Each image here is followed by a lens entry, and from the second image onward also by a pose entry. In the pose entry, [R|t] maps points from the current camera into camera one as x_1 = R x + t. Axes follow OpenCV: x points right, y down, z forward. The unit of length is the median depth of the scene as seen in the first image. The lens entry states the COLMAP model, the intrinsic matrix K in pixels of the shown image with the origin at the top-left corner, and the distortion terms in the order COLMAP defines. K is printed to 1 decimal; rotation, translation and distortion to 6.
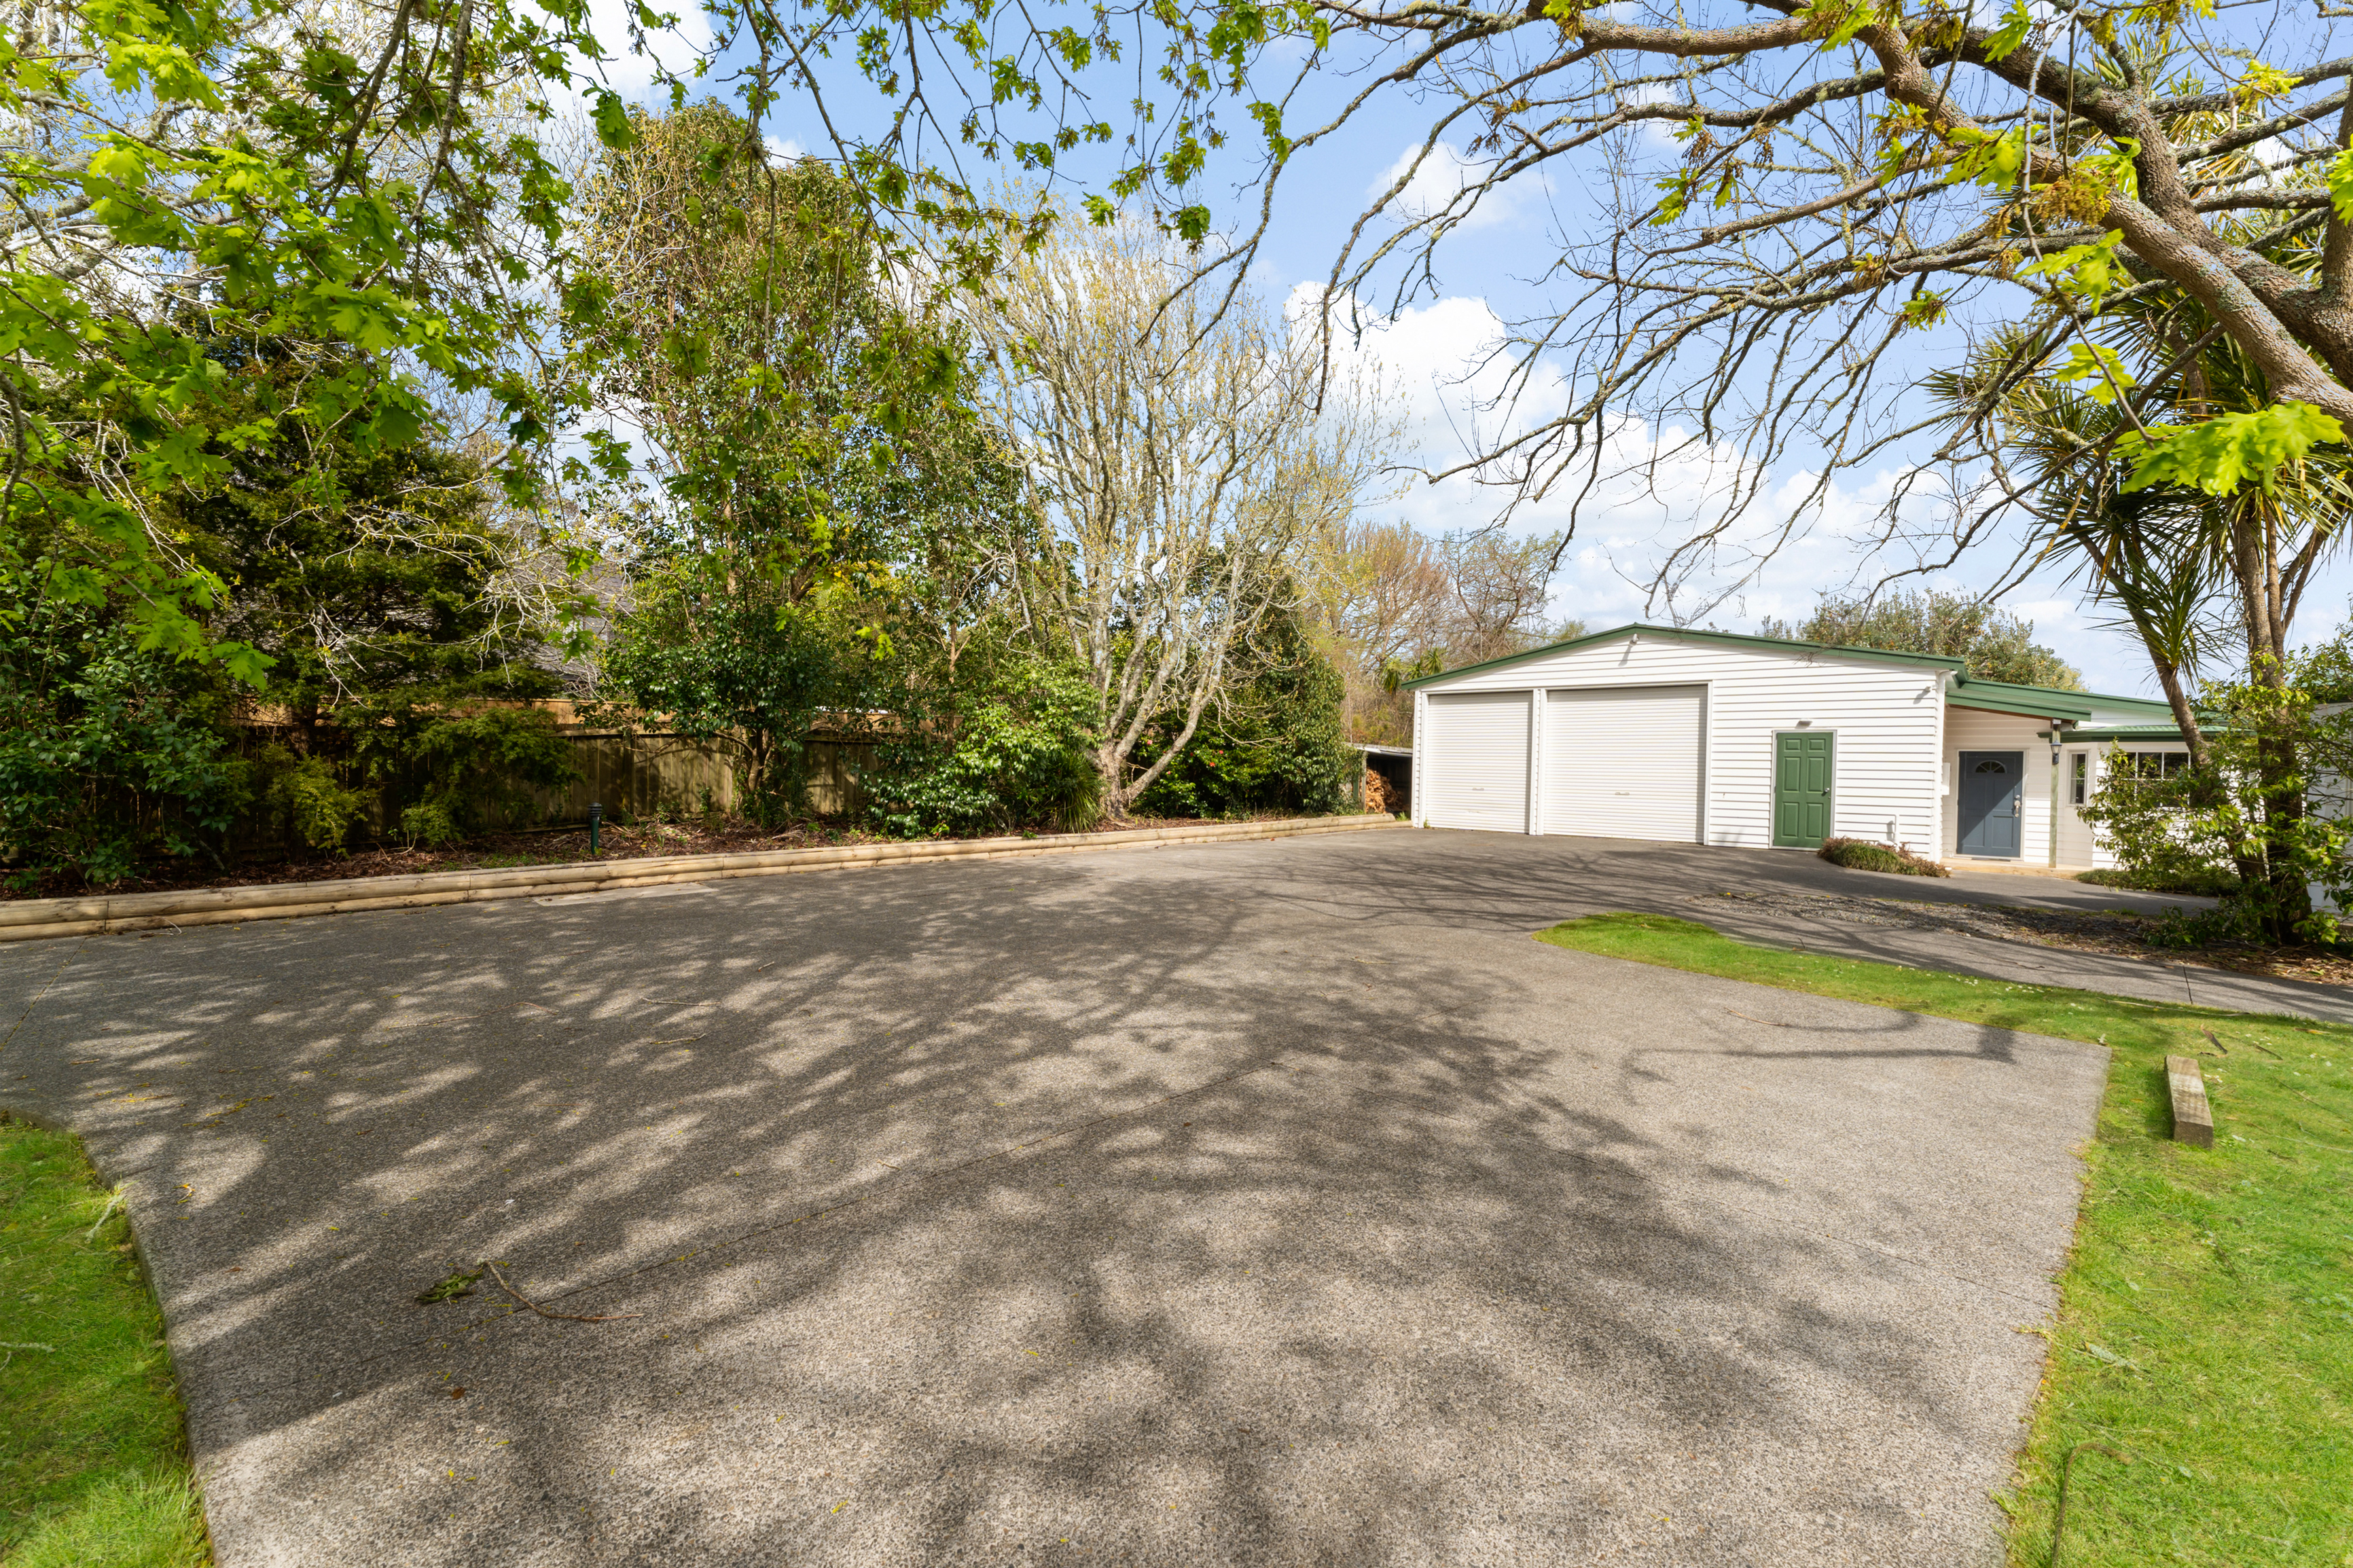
lens RADIAL K [[928.8, 0, 1194.8], [0, 928.8, 781.7], [0, 0, 1]] dist [-0.000398, 0.000056]
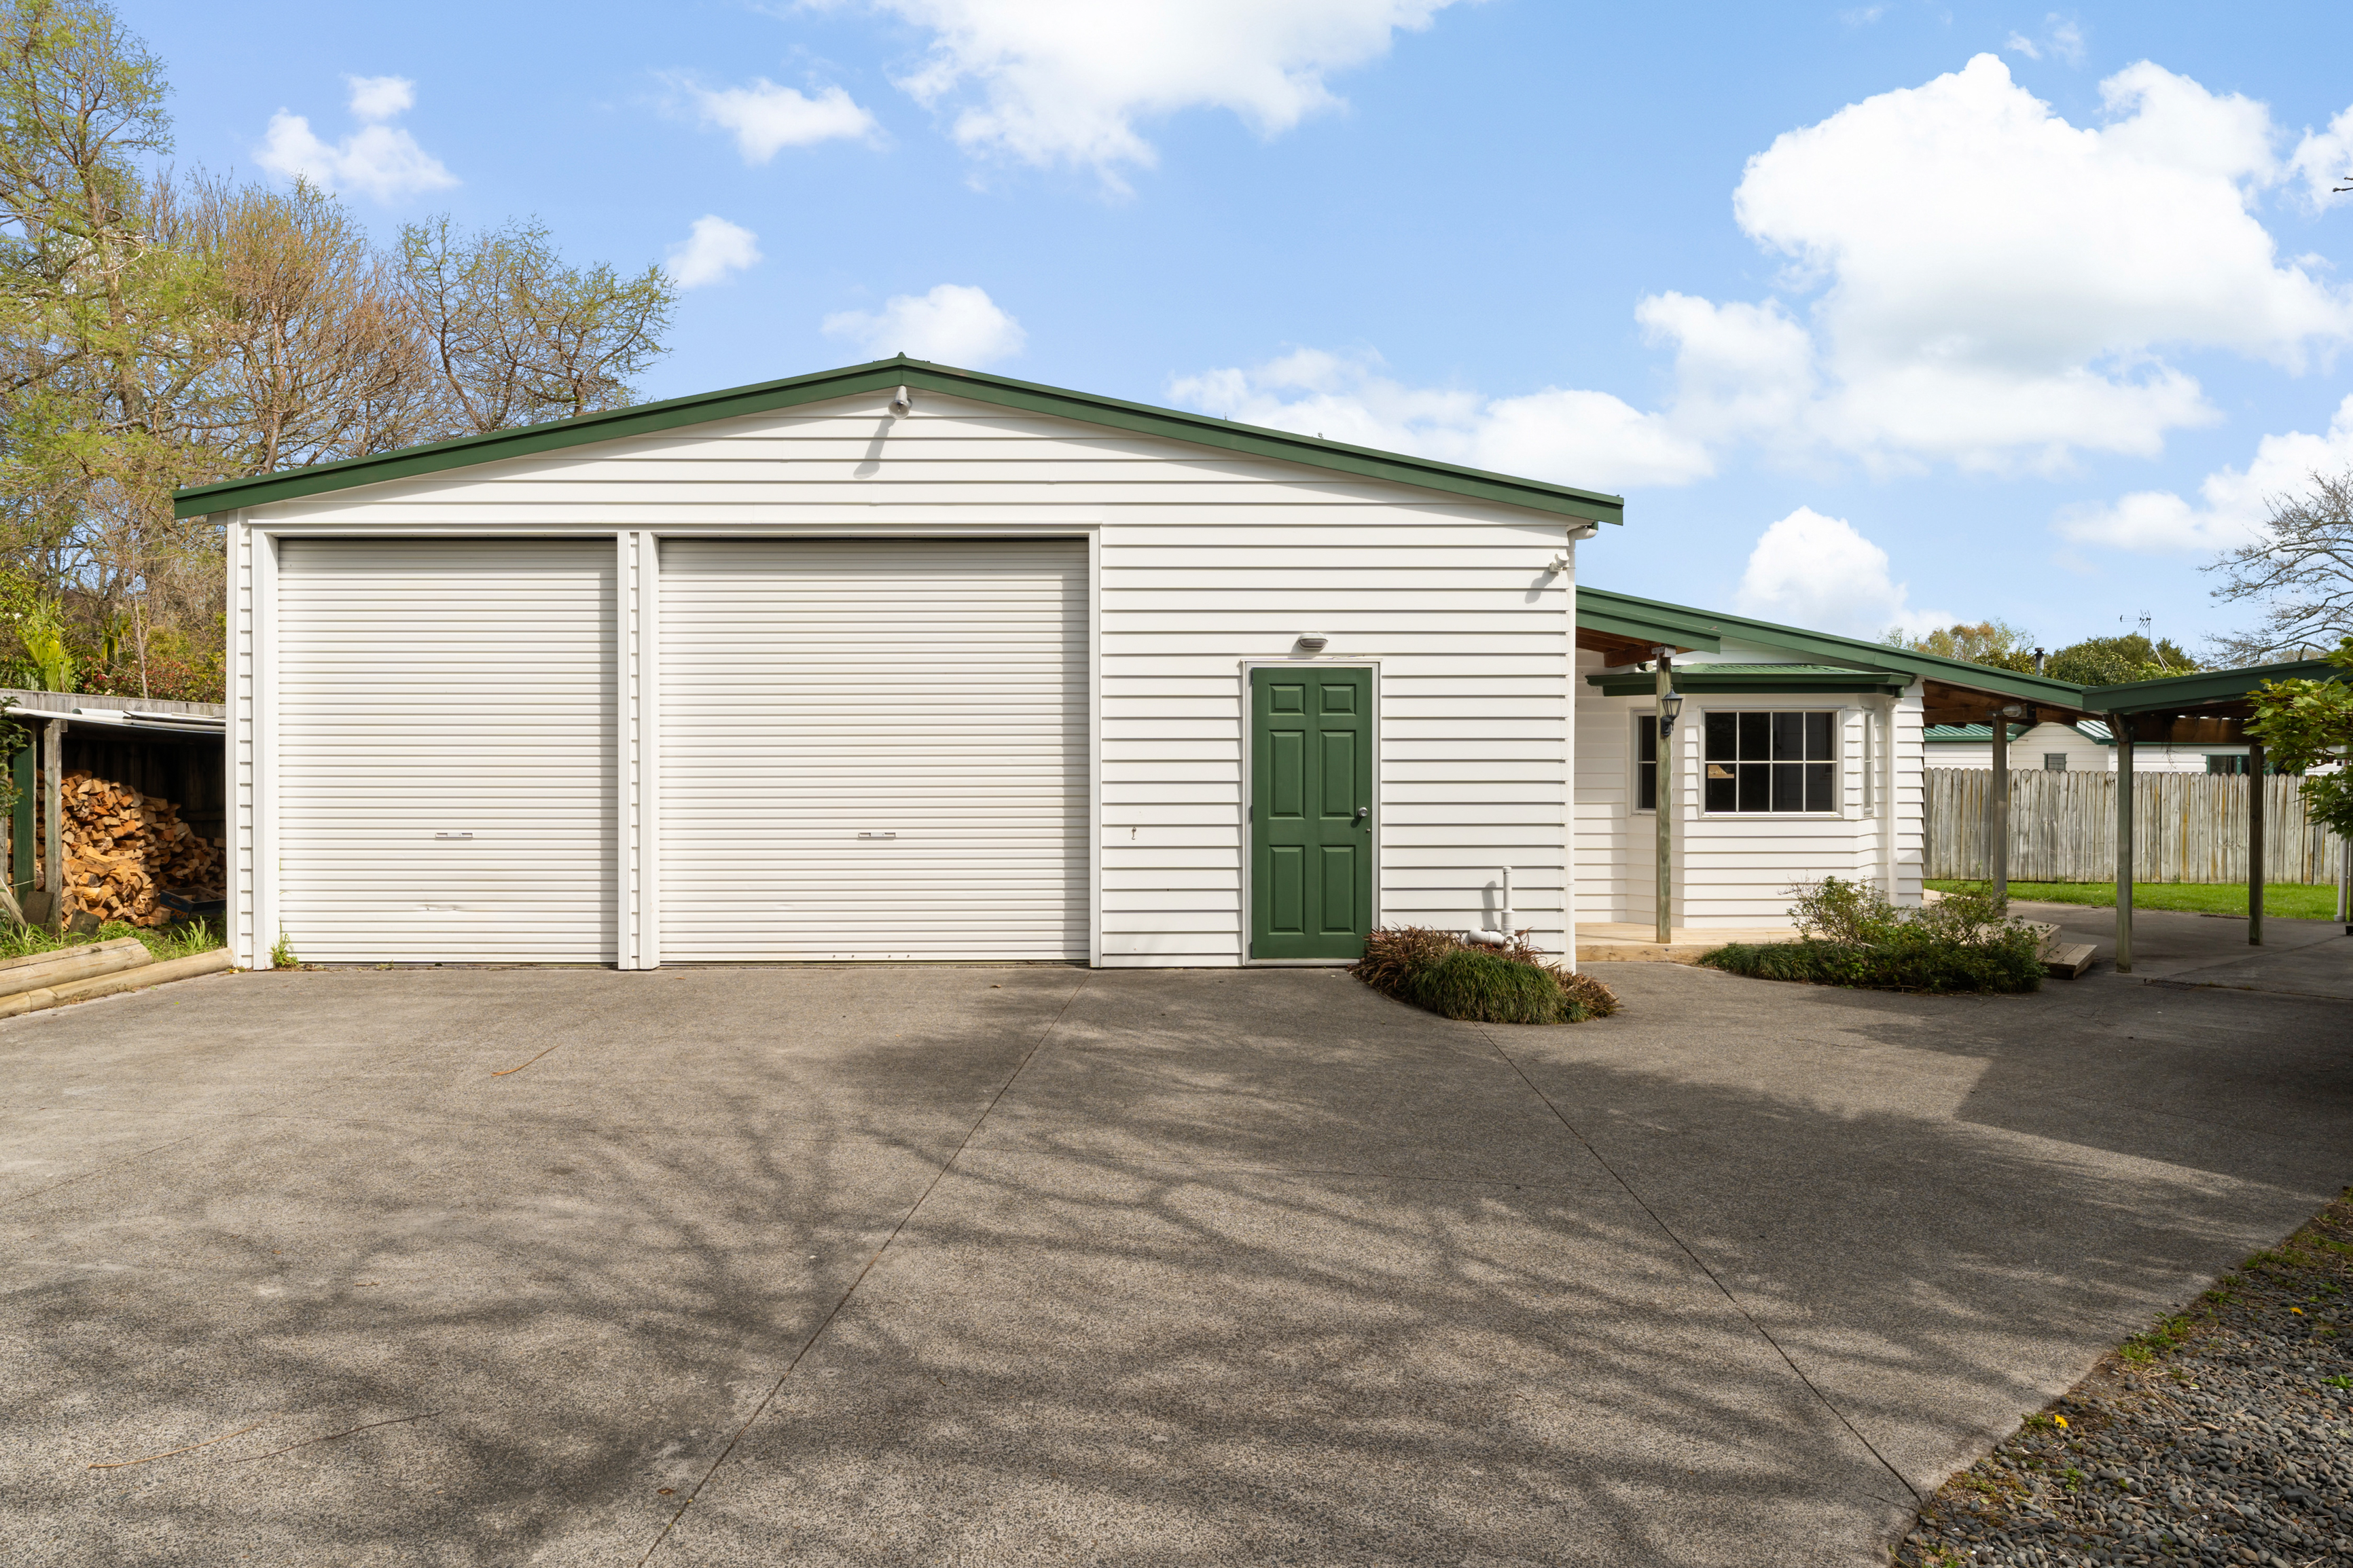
lens RADIAL K [[1438.1, 0, 1186.0], [0, 1438.1, 766.5], [0, 0, 1]] dist [-0.004987, -0.000311]
pose [[0.748599, -0.032895, 0.662206, 0.192521], [0.025407, 0.999458, 0.020926, -0.023292], [-0.662536, 0.001160, 0.749029, 0.531496]]
